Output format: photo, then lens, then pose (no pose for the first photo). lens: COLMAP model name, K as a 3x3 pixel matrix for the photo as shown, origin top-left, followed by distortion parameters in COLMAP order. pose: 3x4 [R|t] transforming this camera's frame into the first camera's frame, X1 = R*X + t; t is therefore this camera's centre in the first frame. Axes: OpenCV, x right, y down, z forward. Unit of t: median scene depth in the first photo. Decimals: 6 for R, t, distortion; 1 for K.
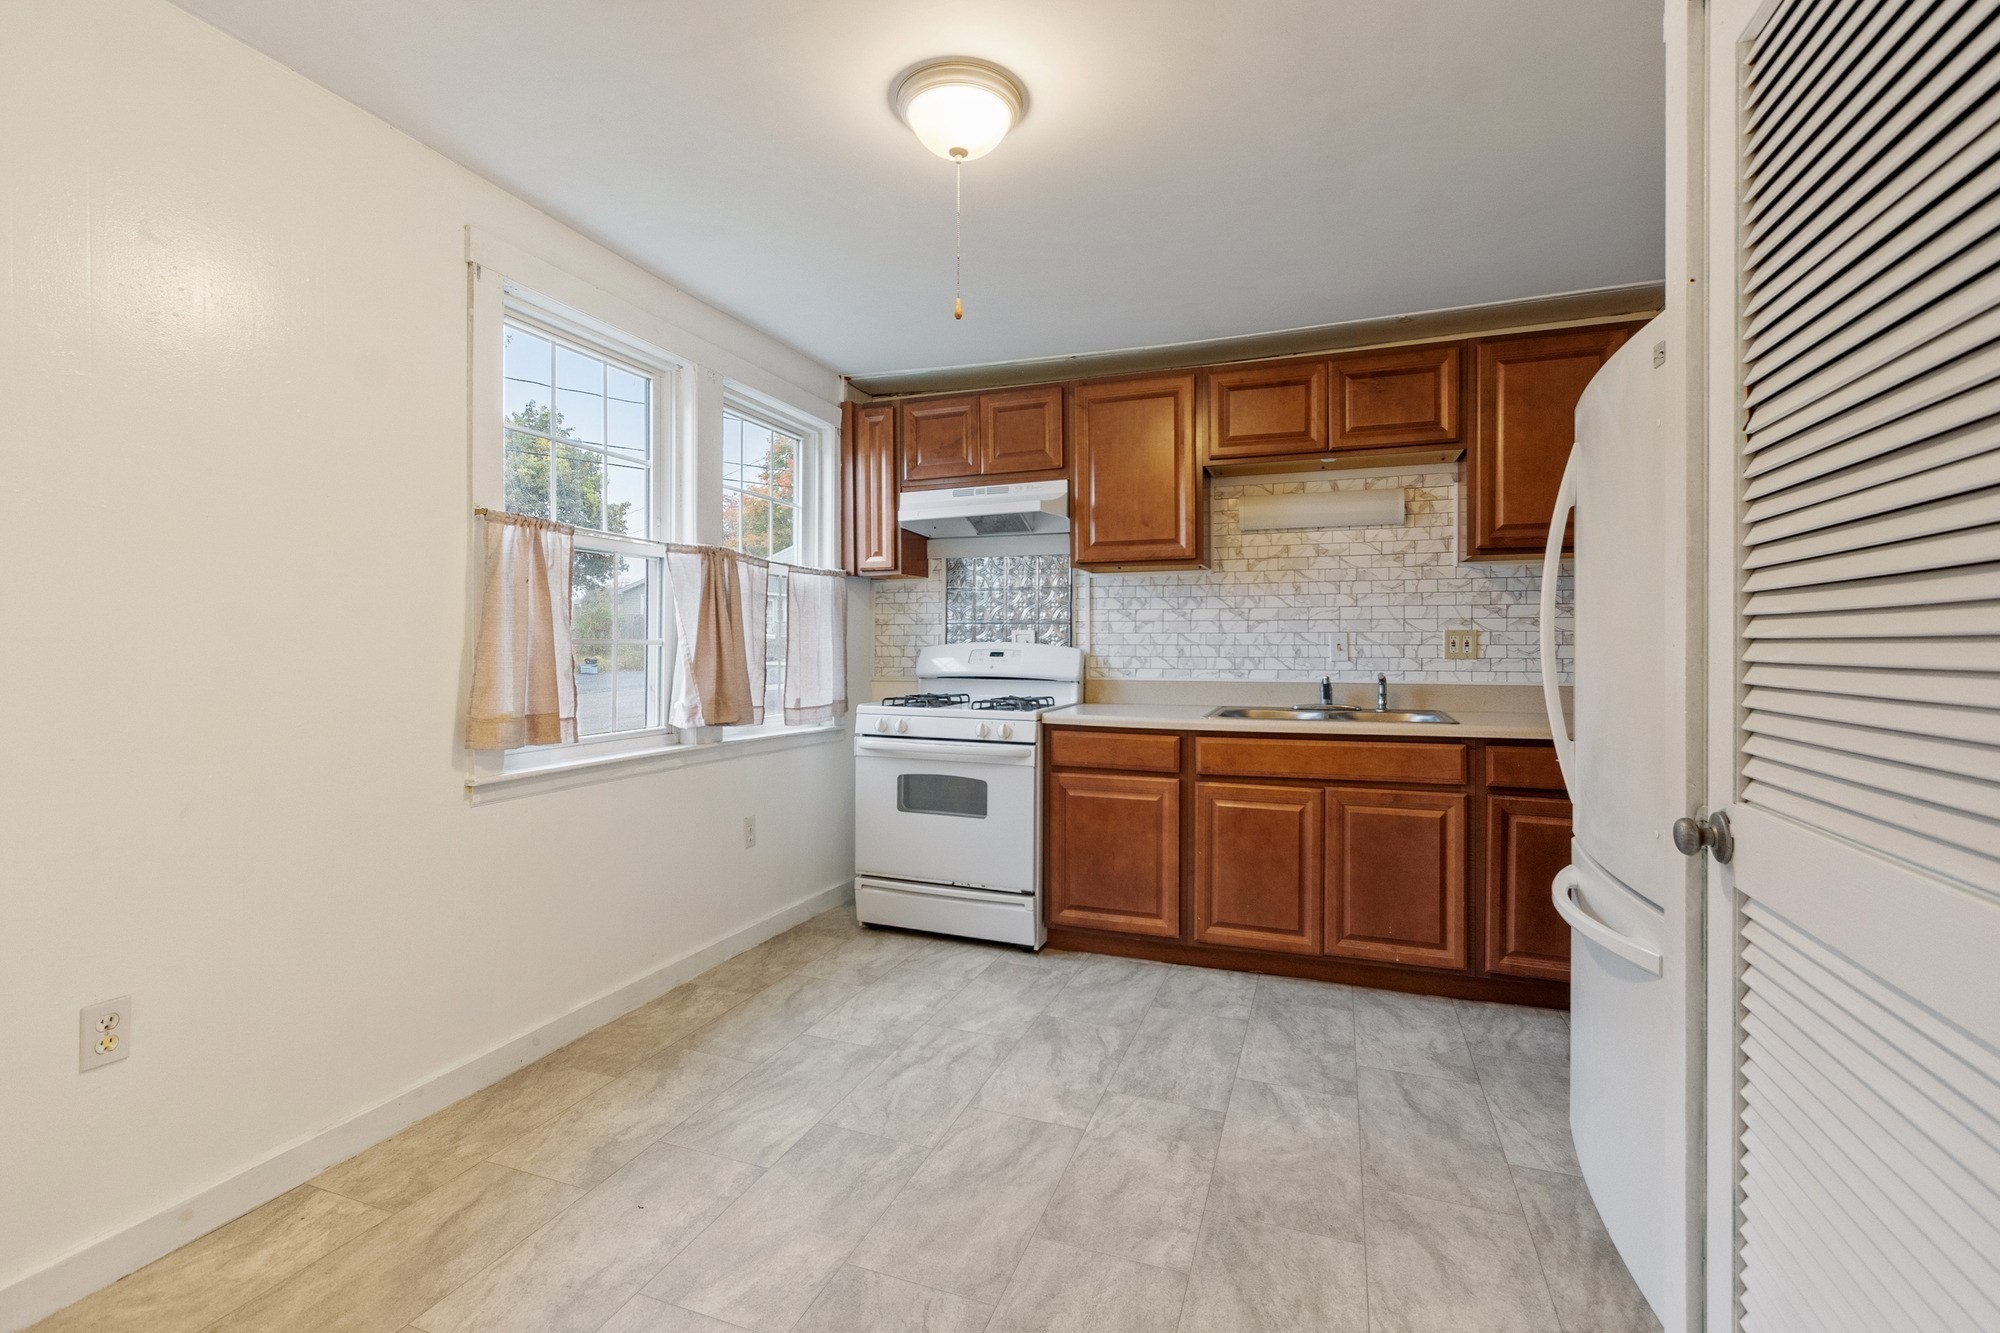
lens RADIAL K [[883.8, 0, 998.0], [0, 883.8, 654.7], [0, 0, 1]] dist [0.000214, -0.001582]
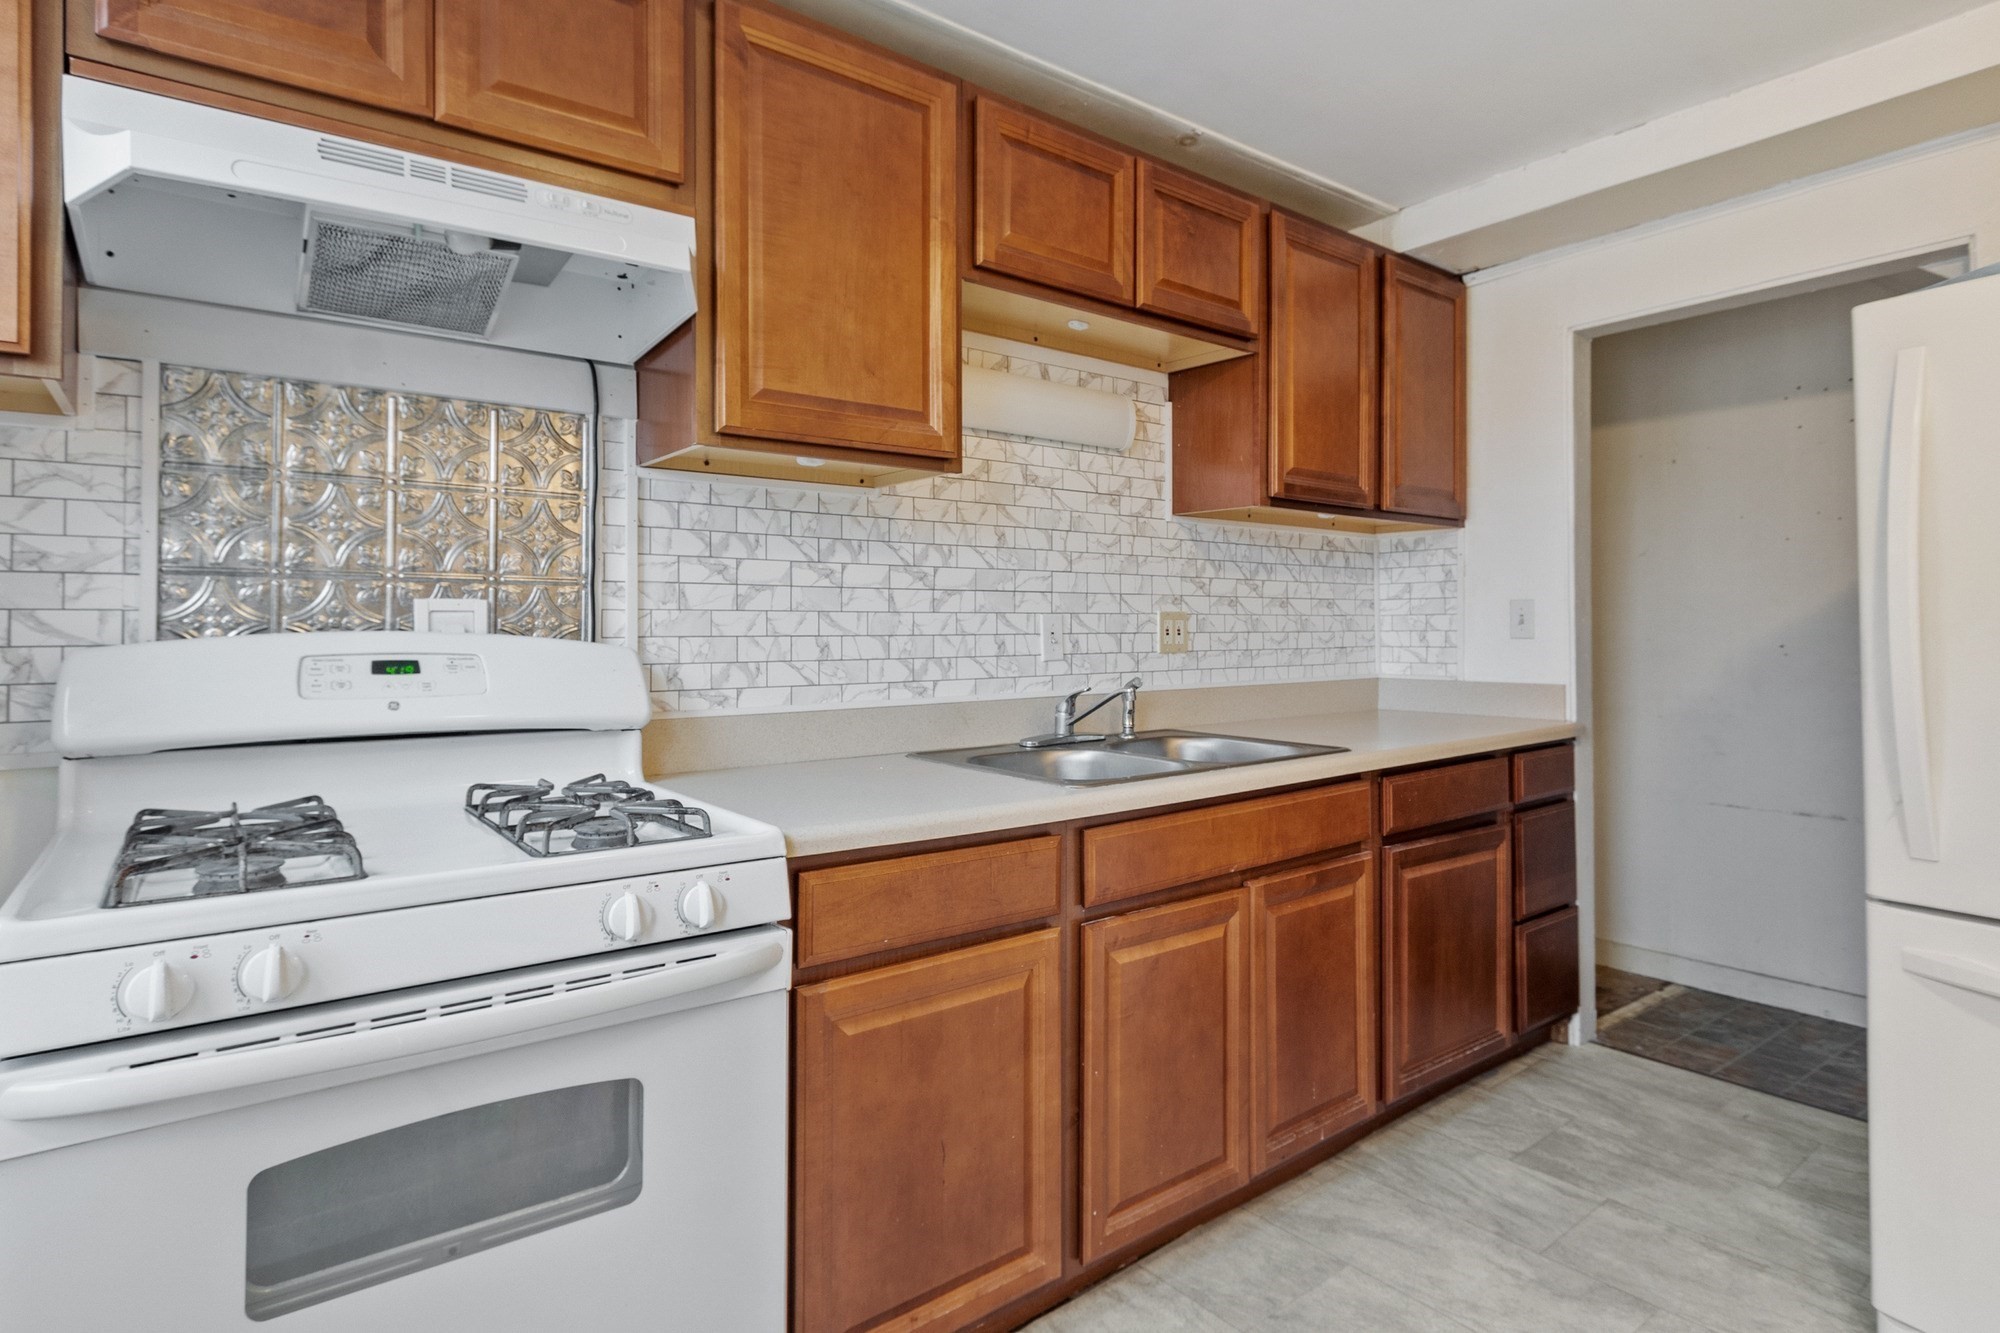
lens RADIAL K [[1027.9, 0, 973.6], [0, 1027.9, 618.6], [0, 0, 1]] dist [-0.004050, -0.000403]
pose [[0.540523, 0.005807, 0.841309, -0.243029], [0.013608, 0.999785, -0.015644, -0.011448], [-0.841219, 0.019904, 0.540327, 0.669393]]
